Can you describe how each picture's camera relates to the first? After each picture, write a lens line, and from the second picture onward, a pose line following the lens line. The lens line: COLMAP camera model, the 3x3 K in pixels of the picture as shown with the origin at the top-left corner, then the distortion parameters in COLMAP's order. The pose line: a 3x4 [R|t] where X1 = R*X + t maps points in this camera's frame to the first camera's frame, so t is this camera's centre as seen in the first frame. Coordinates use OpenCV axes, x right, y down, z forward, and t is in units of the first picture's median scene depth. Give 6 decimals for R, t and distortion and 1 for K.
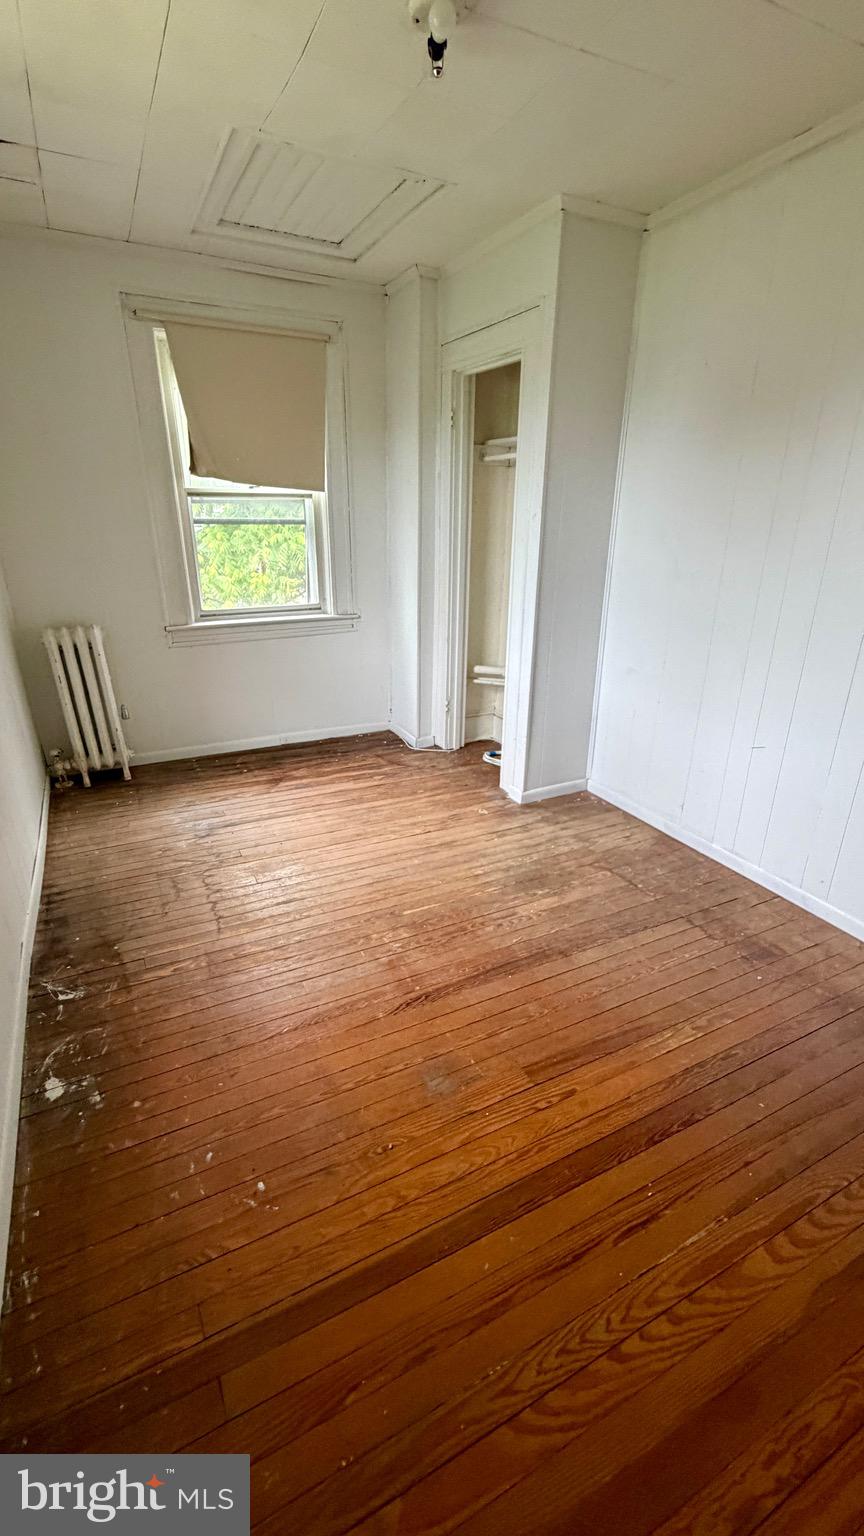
lens RADIAL K [[615.5, 0, 444.3], [0, 615.5, 770.0], [0, 0, 1]] dist [-0.001007, 0.000646]
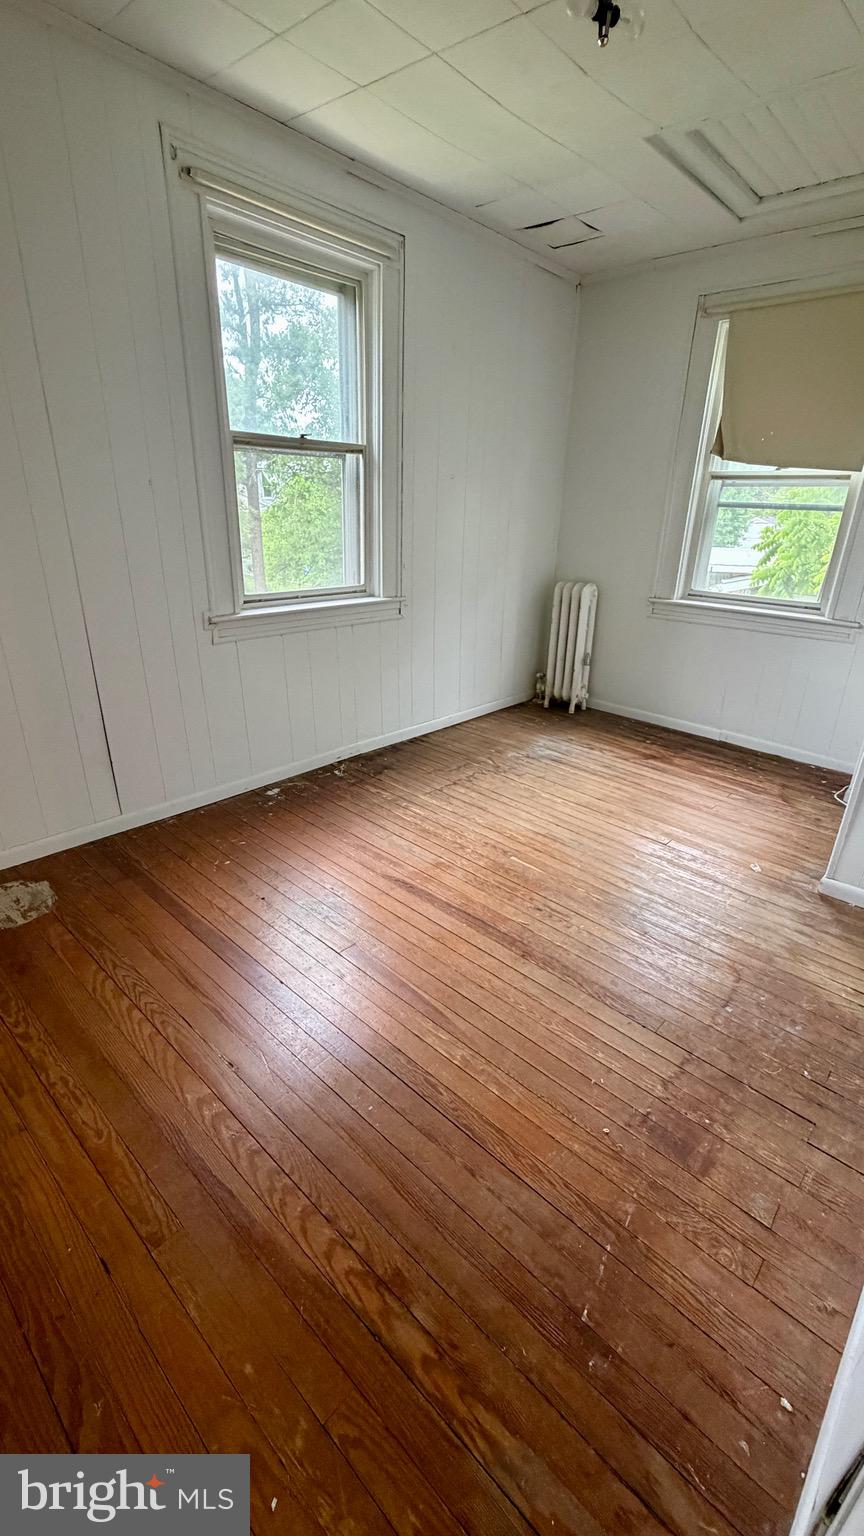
lens RADIAL K [[615.5, 0, 441.5], [0, 615.5, 767.0], [0, 0, 1]] dist [-0.001007, 0.000646]
pose [[0.389812, 0.372837, -0.842044, 0.501353], [-0.377214, 0.898793, 0.223339, -0.070576], [0.840093, 0.230571, 0.491000, 0.228104]]
